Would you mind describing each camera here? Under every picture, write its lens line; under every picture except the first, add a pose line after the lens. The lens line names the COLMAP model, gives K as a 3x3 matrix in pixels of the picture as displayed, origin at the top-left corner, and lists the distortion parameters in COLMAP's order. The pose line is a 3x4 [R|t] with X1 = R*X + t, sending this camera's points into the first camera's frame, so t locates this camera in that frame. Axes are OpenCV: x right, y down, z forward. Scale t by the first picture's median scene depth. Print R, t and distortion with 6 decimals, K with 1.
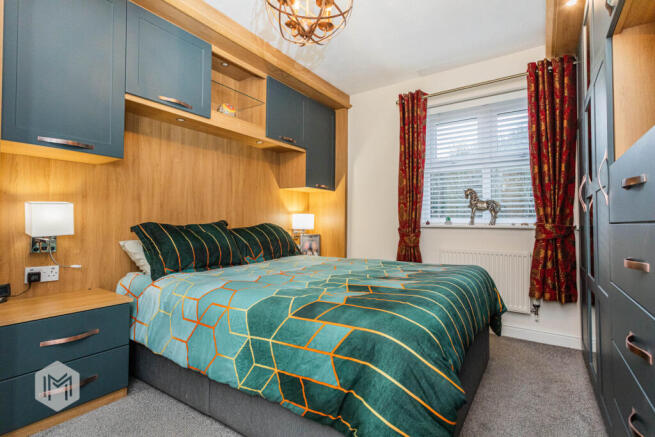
lens RADIAL K [[314.4, 0, 327.8], [0, 314.4, 222.2], [0, 0, 1]] dist [0.014146, 0.000083]
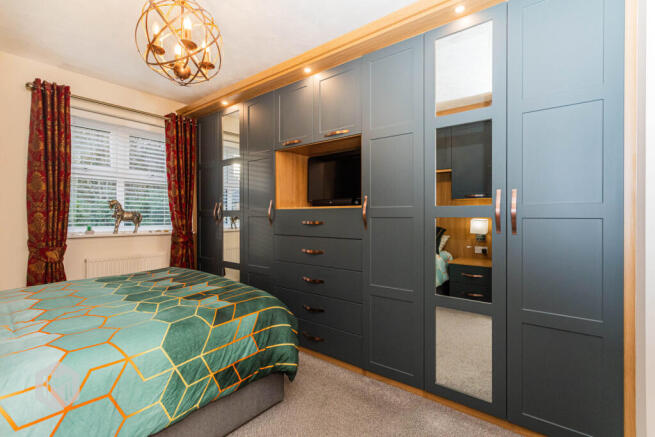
lens RADIAL K [[314.4, 0, 327.0], [0, 314.4, 216.1], [0, 0, 1]] dist [0.014146, 0.000083]
pose [[0.075299, -0.004816, 0.997149, -0.599432], [-0.009091, 0.999943, 0.005516, -0.066422], [-0.997120, -0.009481, 0.075251, 0.213376]]
